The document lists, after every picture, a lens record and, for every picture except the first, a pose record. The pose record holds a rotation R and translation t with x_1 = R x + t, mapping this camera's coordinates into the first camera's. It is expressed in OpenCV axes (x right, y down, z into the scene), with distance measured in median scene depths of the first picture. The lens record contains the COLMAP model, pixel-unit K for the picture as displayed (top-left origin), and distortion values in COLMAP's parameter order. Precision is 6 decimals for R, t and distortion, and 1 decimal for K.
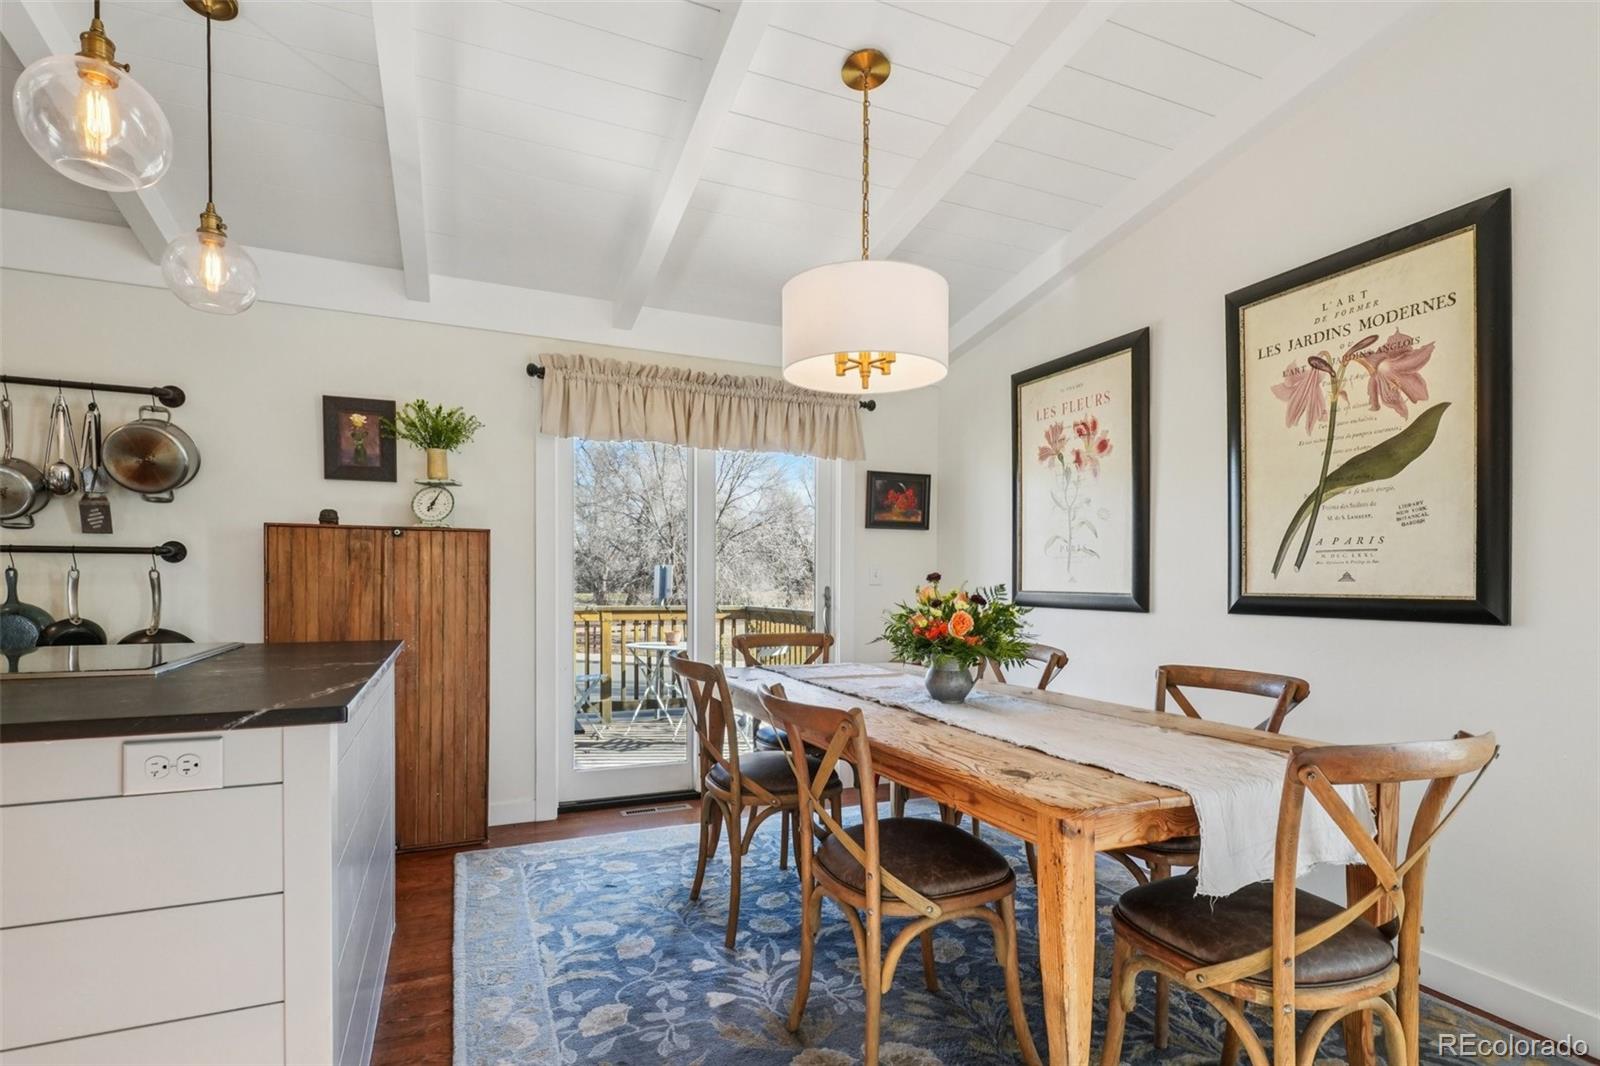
lens RADIAL K [[788.3, 0, 791.0], [0, 788.3, 586.4], [0, 0, 1]] dist [0.012477, -0.002536]
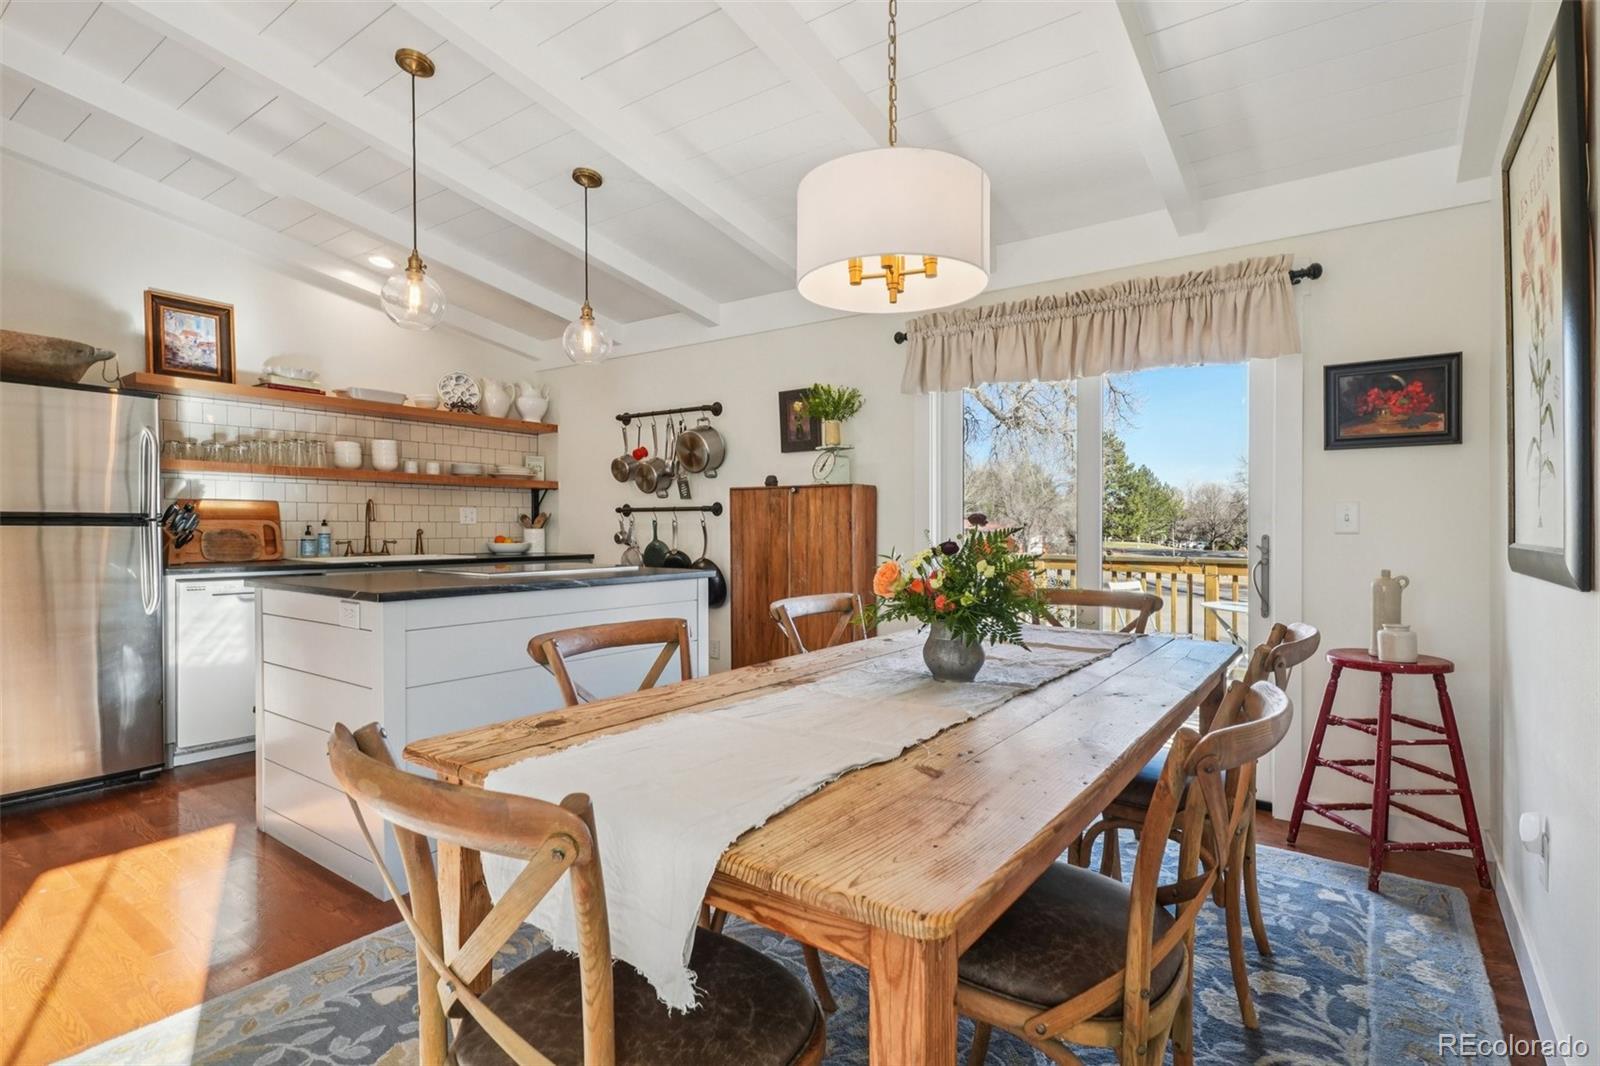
lens RADIAL K [[788.3, 0, 796.7], [0, 788.3, 530.4], [0, 0, 1]] dist [0.012477, -0.002536]
pose [[0.508421, 0.000065, -0.861109, 0.576350], [-0.008786, 0.999948, -0.005112, 0.003865], [0.861064, 0.010164, 0.508395, 0.327105]]
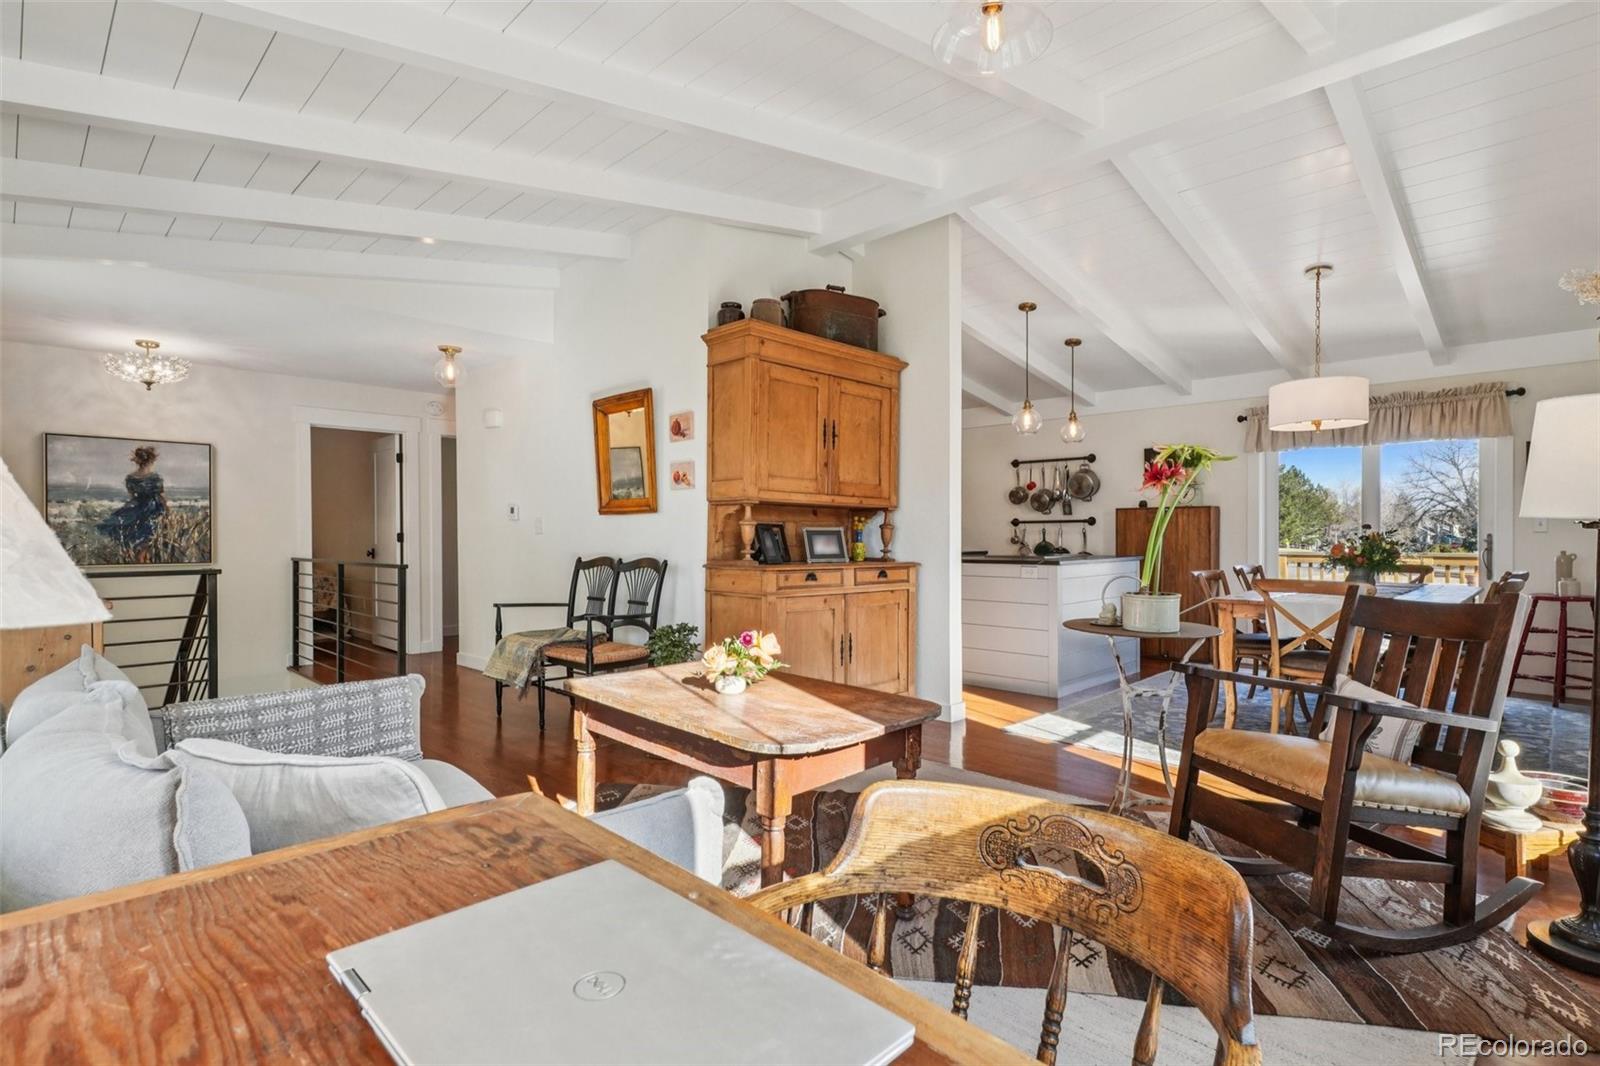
lens RADIAL K [[788.3, 0, 806.1], [0, 788.3, 545.0], [0, 0, 1]] dist [0.012477, -0.002536]
pose [[0.386785, 0.004337, -0.922160, 1.039200], [-0.002459, 0.999990, 0.003671, 0.020886], [0.922167, 0.000848, 0.386792, -0.694168]]
